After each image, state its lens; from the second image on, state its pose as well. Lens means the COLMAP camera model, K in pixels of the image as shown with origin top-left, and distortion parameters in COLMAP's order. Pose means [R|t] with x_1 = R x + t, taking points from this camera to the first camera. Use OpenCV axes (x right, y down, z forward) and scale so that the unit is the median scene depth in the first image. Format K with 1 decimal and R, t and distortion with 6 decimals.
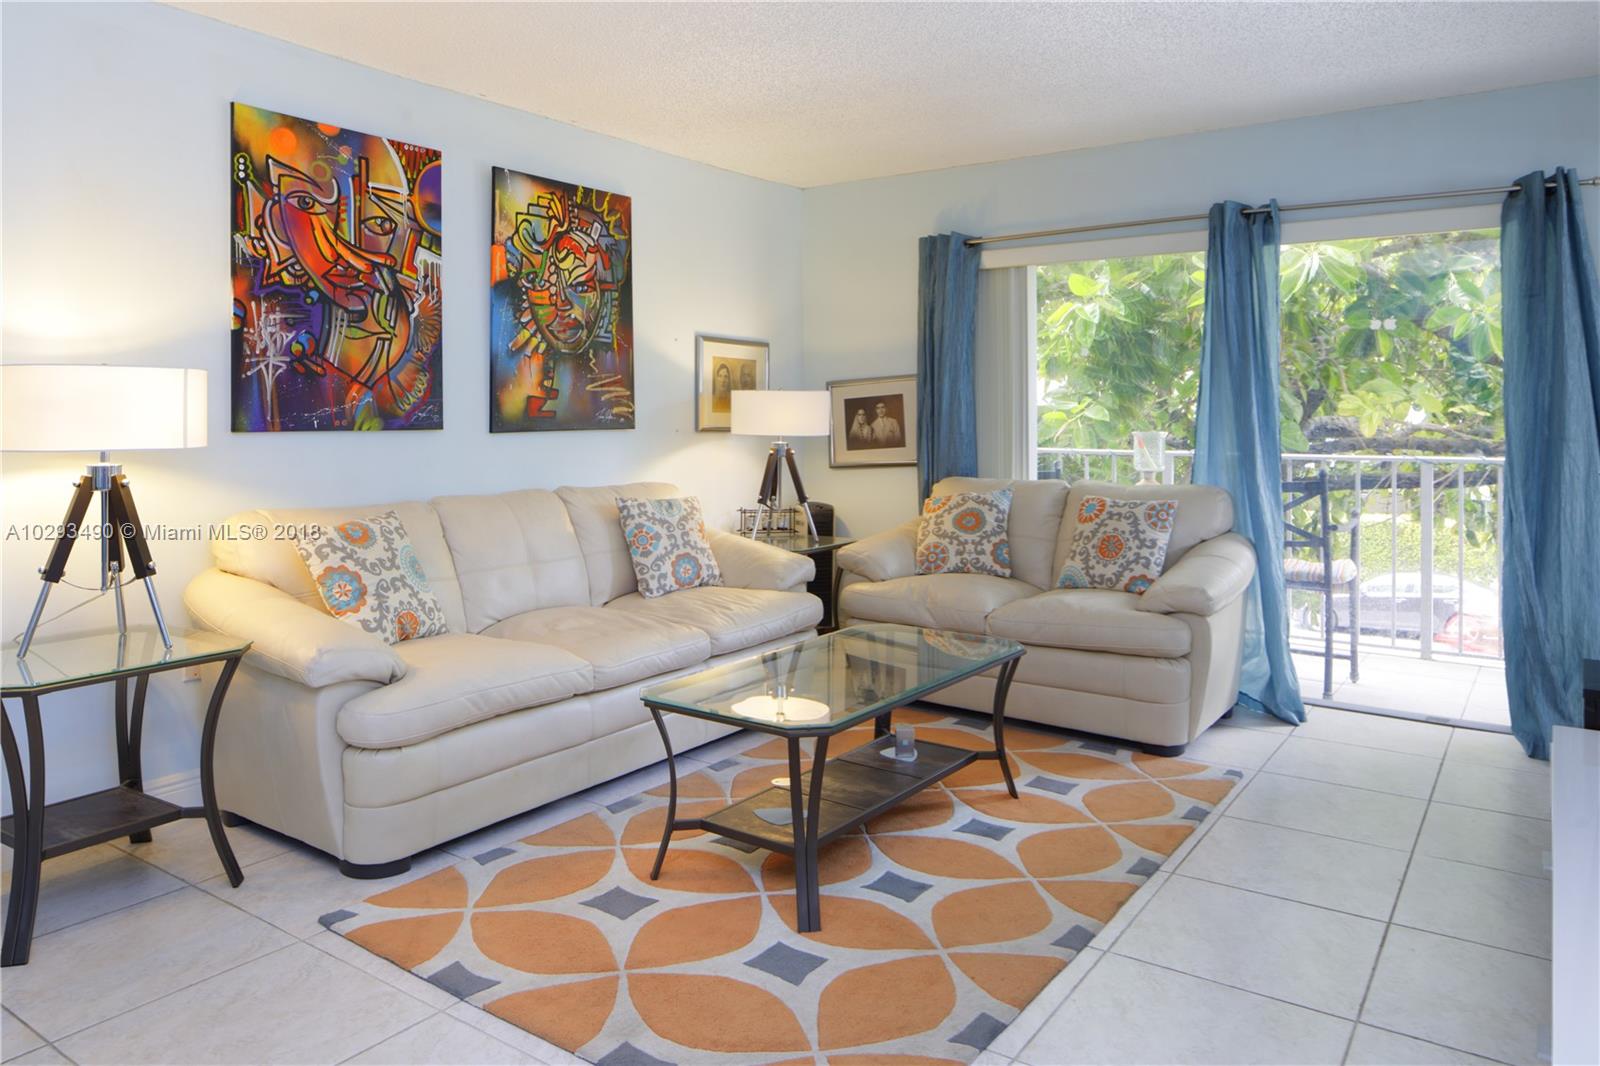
lens RADIAL K [[1073.0, 0, 824.5], [0, 1073.0, 412.8], [0, 0, 1]] dist [-0.007532, 0.000365]
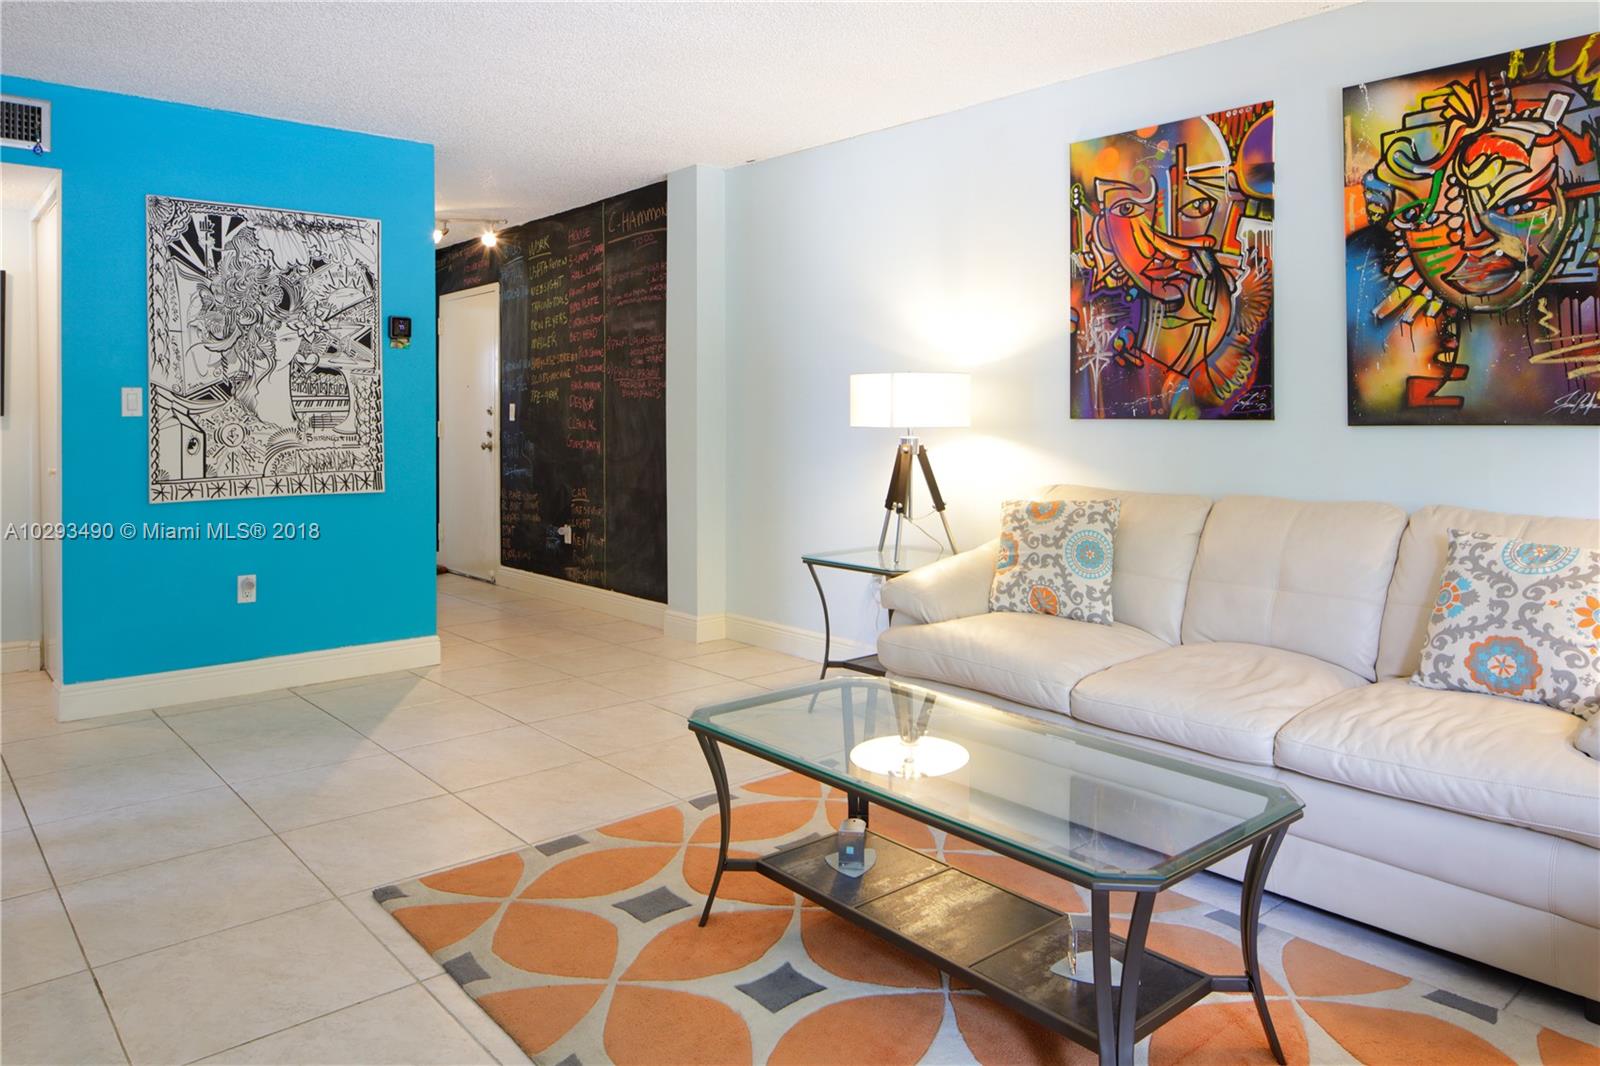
lens RADIAL K [[1073.0, 0, 776.0], [0, 1073.0, 406.6], [0, 0, 1]] dist [-0.007532, 0.000365]
pose [[-0.254320, 0.000627, -0.967120, 0.588870], [0.006169, 0.999980, -0.000974, 0.003052], [0.967100, -0.006214, -0.254319, 0.833805]]
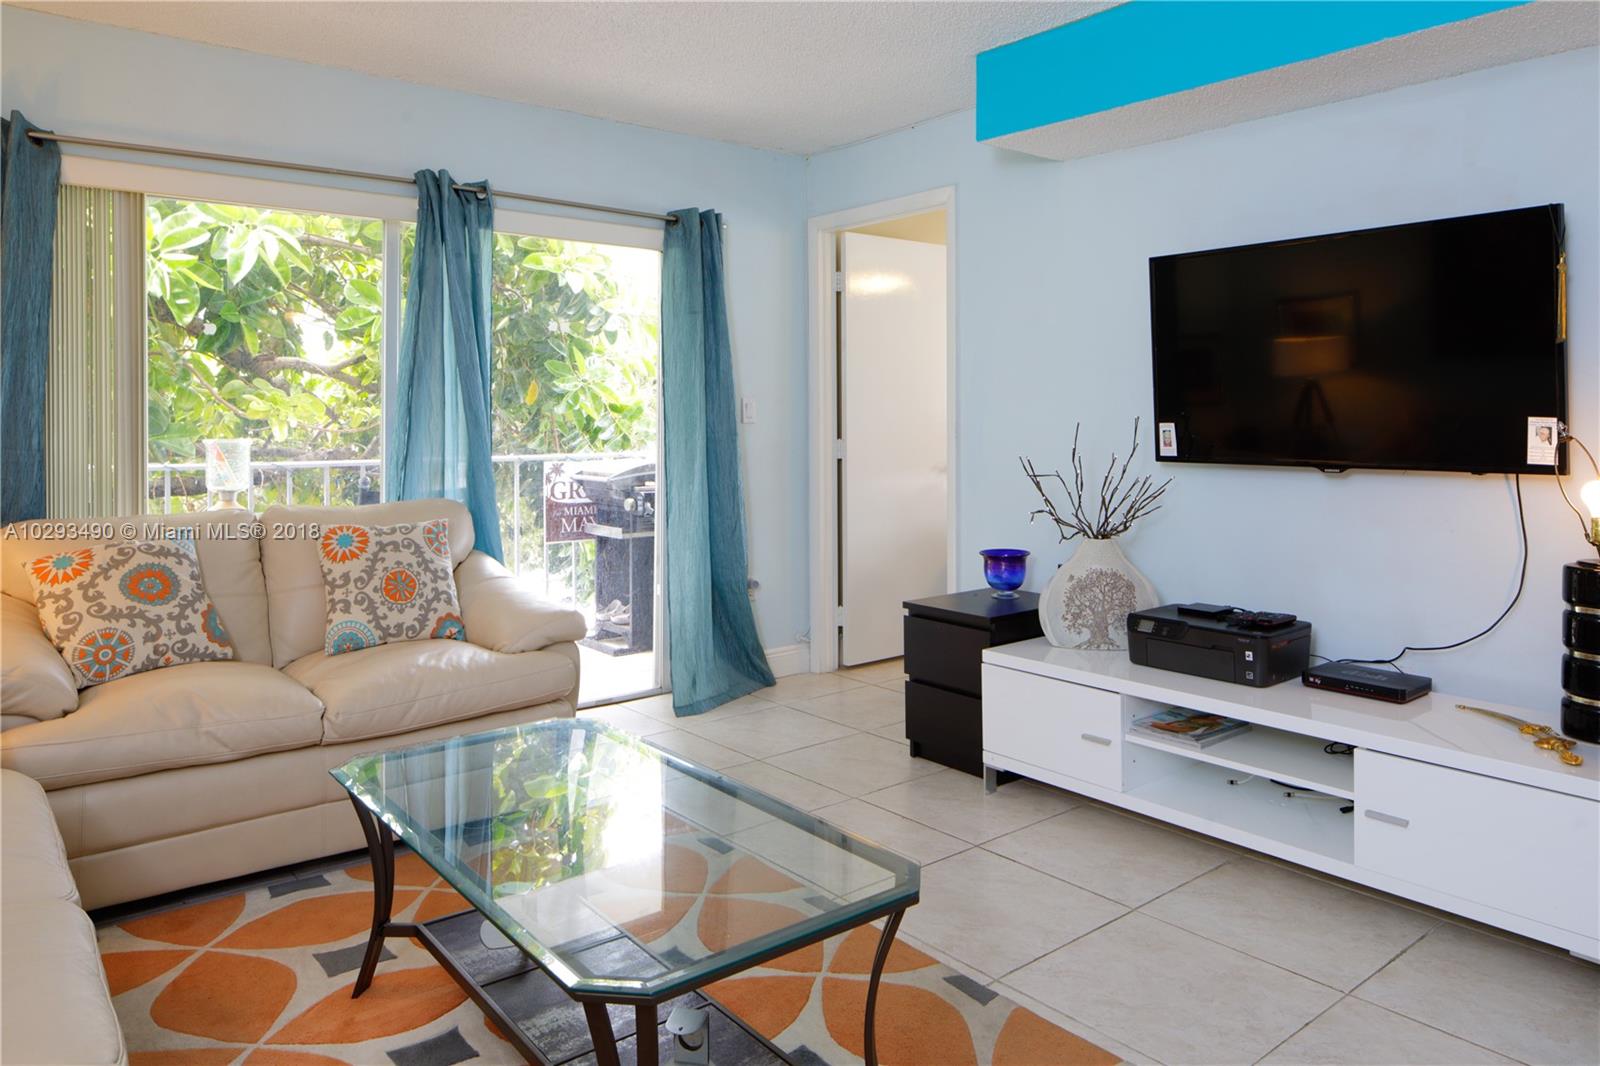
lens RADIAL K [[1073.0, 0, 787.6], [0, 1073.0, 412.4], [0, 0, 1]] dist [-0.007532, 0.000365]
pose [[0.300632, 0.002873, 0.953736, -0.377758], [0.003027, 0.999988, -0.003967, 0.003161], [-0.953735, 0.004079, 0.300620, 0.485173]]
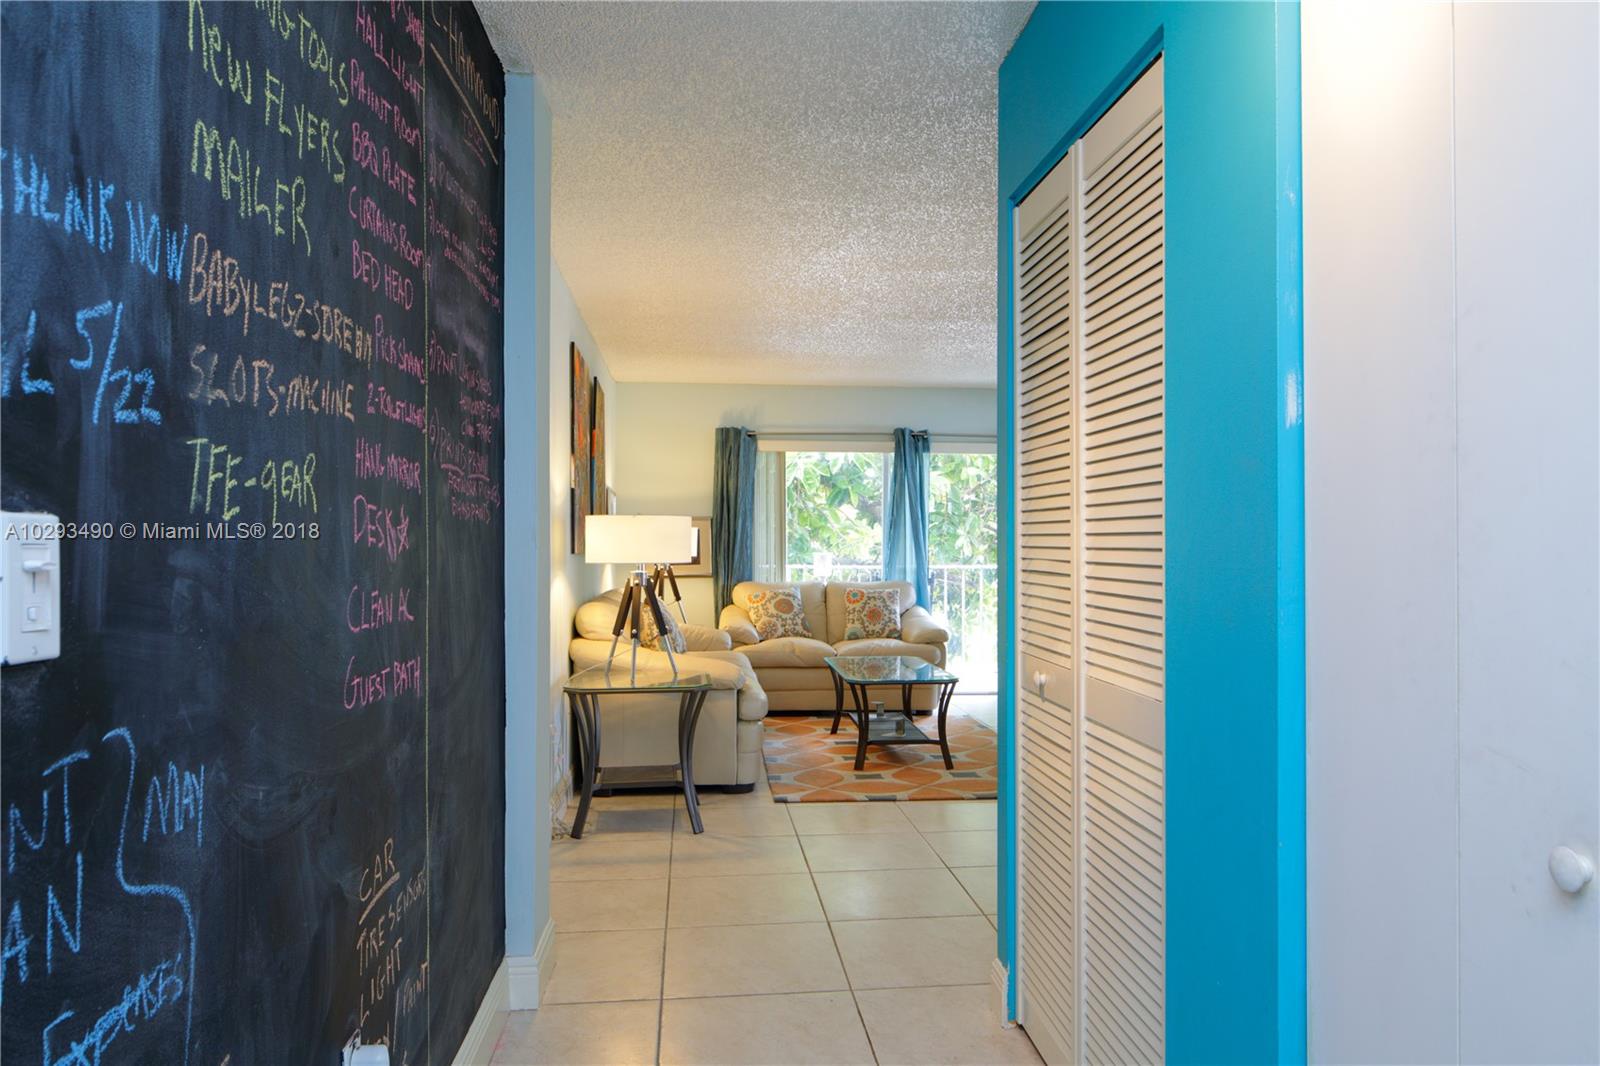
lens RADIAL K [[1073.0, 0, 798.0], [0, 1073.0, 538.1], [0, 0, 1]] dist [-0.007532, 0.000365]
pose [[0.771674, -0.001150, 0.636017, -0.975365], [-0.000412, 0.999997, 0.002308, -0.010150], [-0.636018, -0.002043, 0.771672, -0.324959]]
